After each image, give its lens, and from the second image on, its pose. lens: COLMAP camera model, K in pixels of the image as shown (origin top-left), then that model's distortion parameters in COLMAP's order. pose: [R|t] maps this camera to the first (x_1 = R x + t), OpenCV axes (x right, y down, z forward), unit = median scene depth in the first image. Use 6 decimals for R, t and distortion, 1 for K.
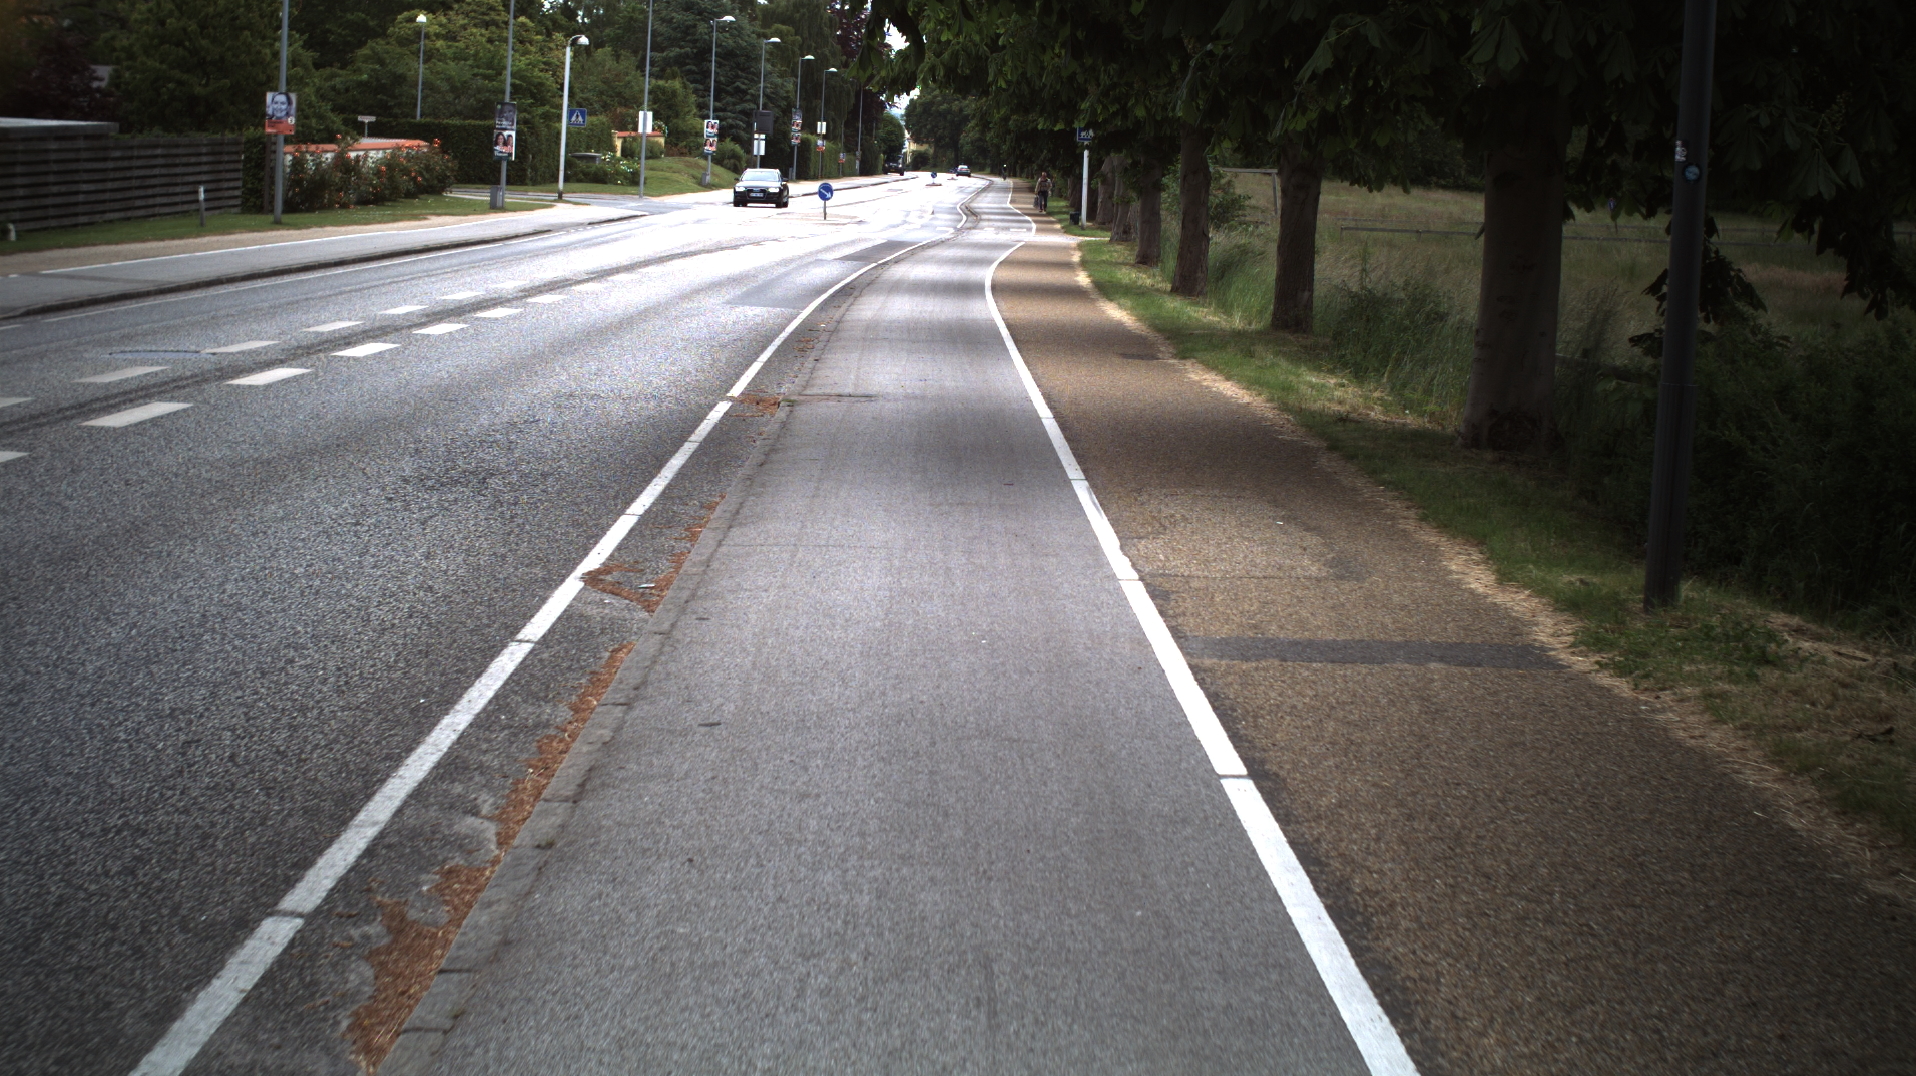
lens RADIAL K [[3289.6, 0, 958.0], [0, 3289.6, 538.0], [0, 0, 1]] dist [-0.301766, 0.442327]
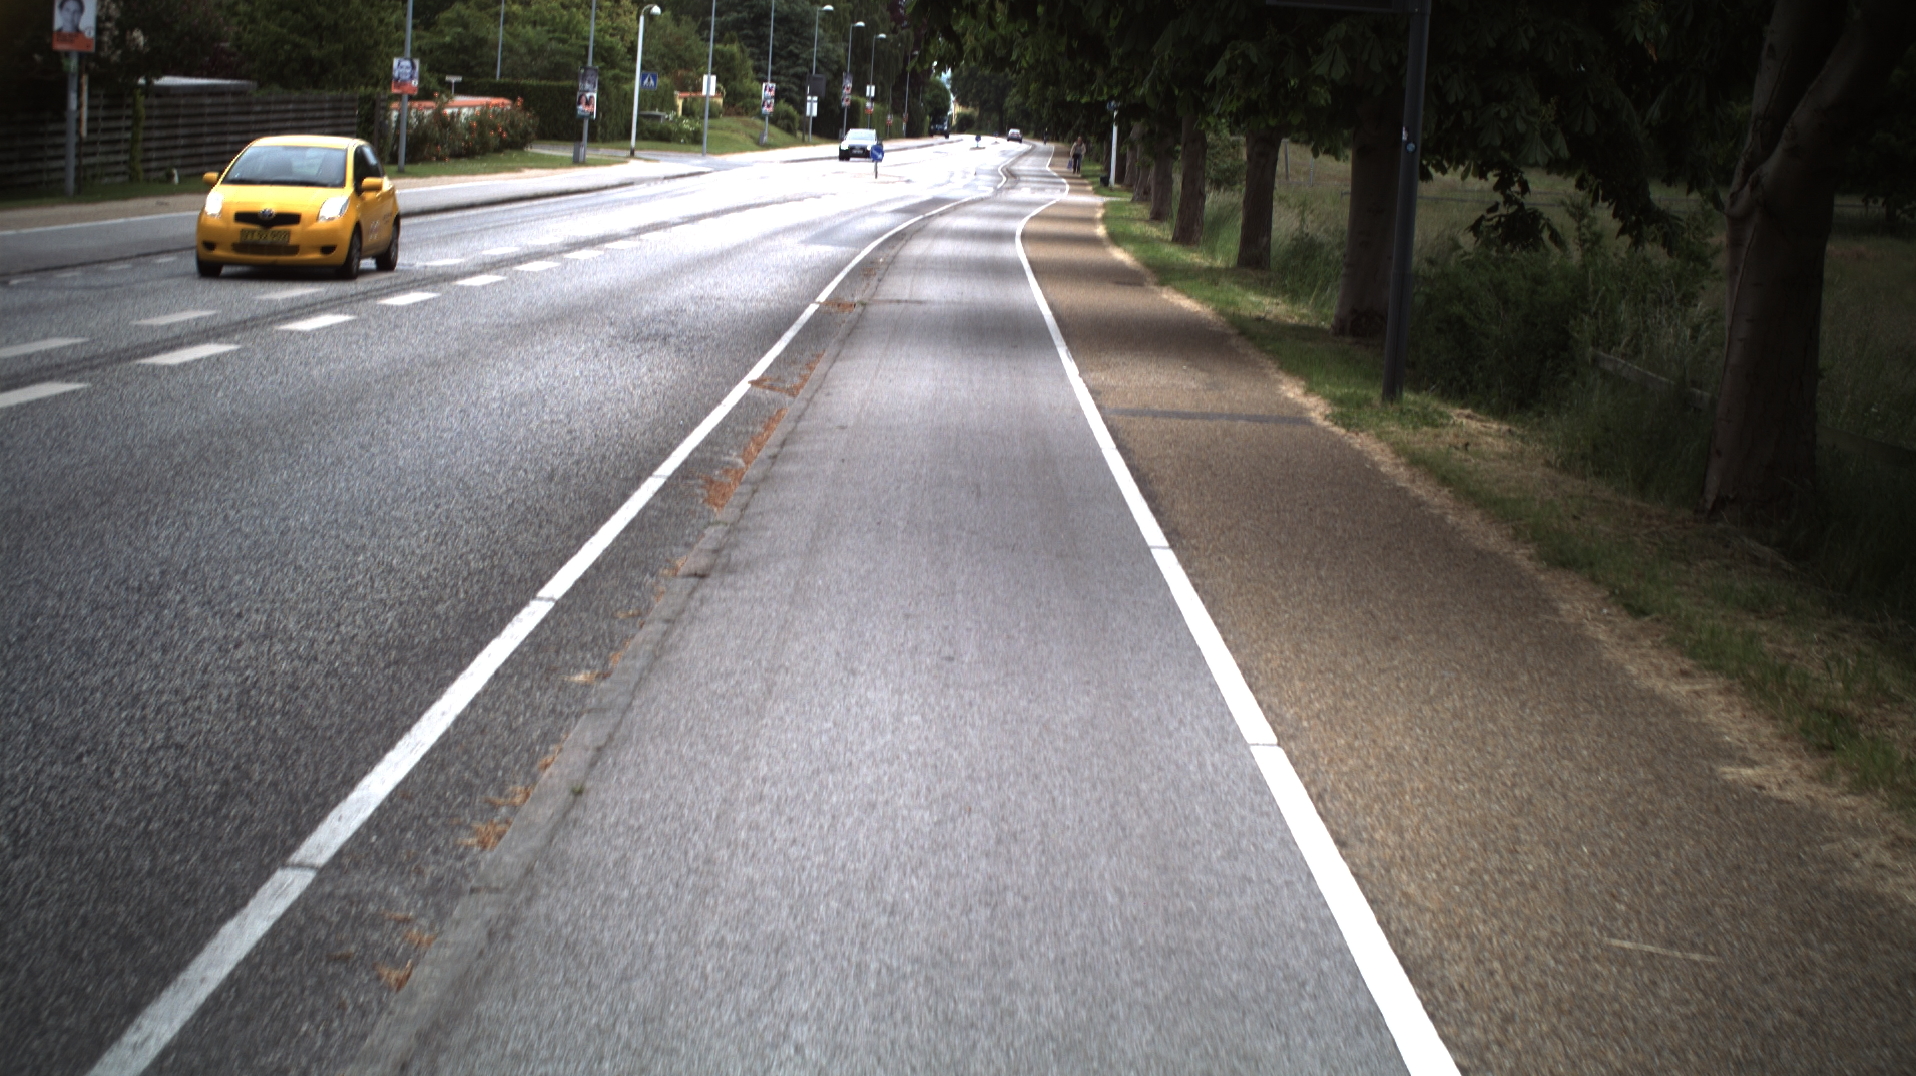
lens RADIAL K [[3289.6, 0, 958.0], [0, 3289.6, 538.0], [0, 0, 1]] dist [-0.301766, 0.442327]
pose [[0.999793, 0.016571, -0.011800, 0.002529], [-0.016437, 0.999801, 0.011346, 0.015497], [0.011986, -0.011149, 0.999866, -0.144560]]
